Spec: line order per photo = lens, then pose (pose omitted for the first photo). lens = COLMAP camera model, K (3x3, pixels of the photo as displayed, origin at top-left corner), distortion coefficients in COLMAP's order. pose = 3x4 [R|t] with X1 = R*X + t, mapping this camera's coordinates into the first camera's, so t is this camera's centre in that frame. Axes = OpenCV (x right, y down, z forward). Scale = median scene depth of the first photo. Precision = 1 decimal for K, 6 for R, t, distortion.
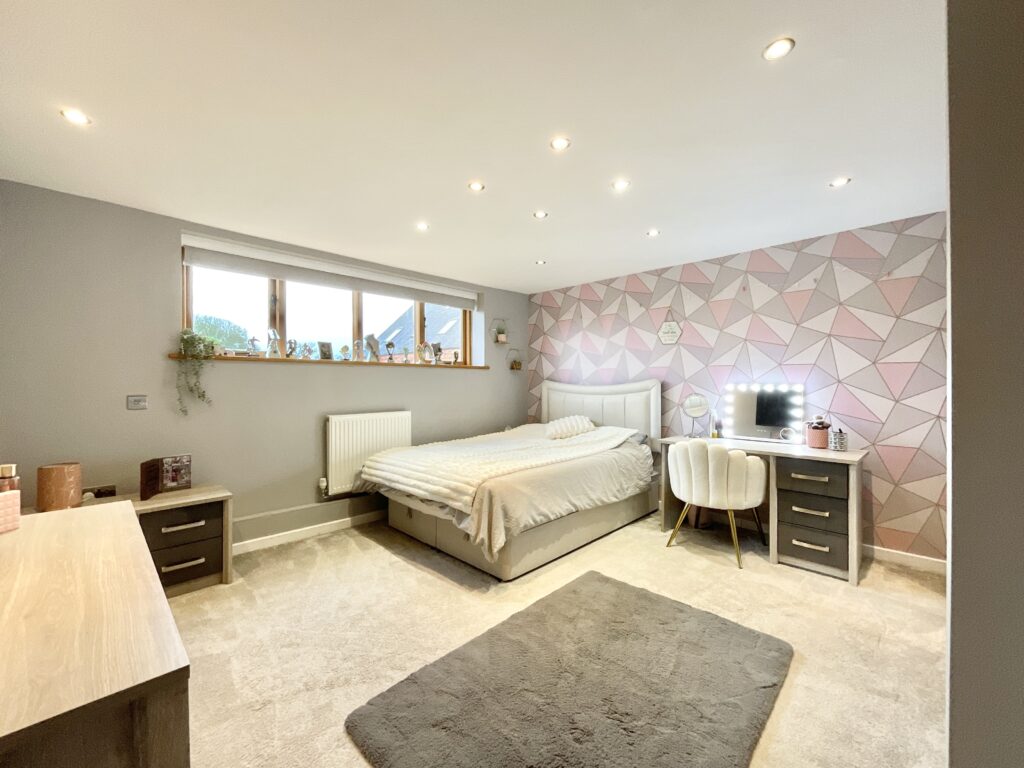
lens RADIAL K [[420.2, 0, 514.3], [0, 420.2, 383.6], [0, 0, 1]] dist [-0.018732, 0.000261]
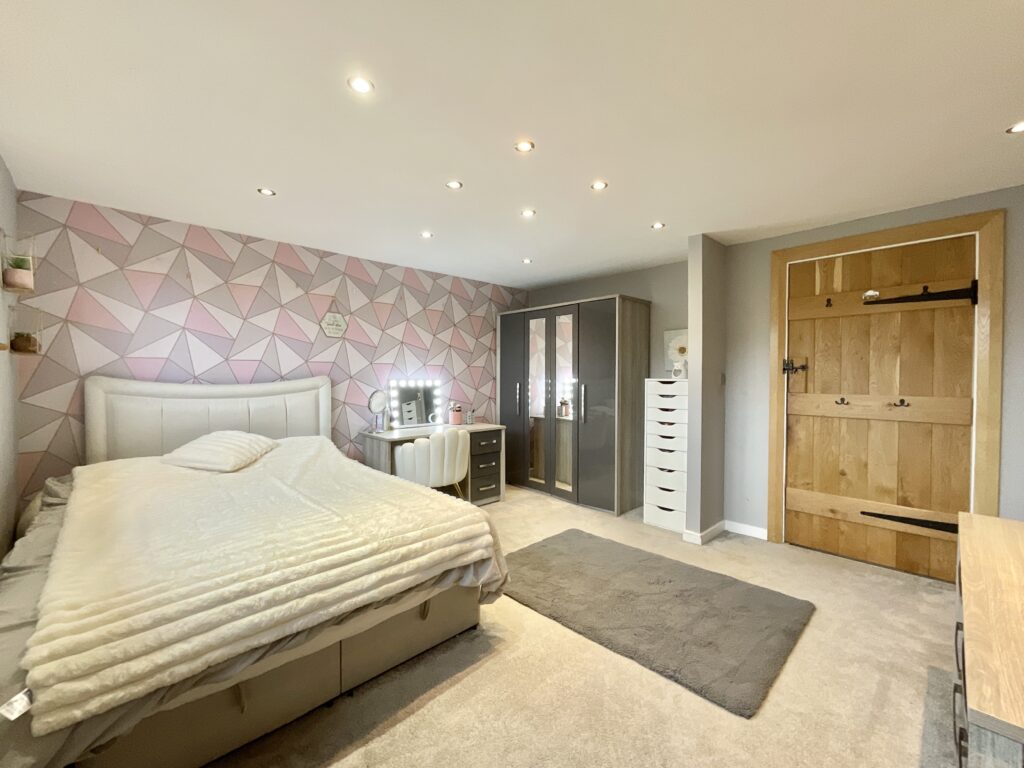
lens RADIAL K [[420.2, 0, 514.3], [0, 420.2, 383.6], [0, 0, 1]] dist [-0.018732, 0.000261]
pose [[0.016024, -0.018067, 0.999708, -0.599027], [-0.001855, 0.999834, 0.018099, -0.011615], [-0.999870, -0.002144, 0.015988, 0.656257]]
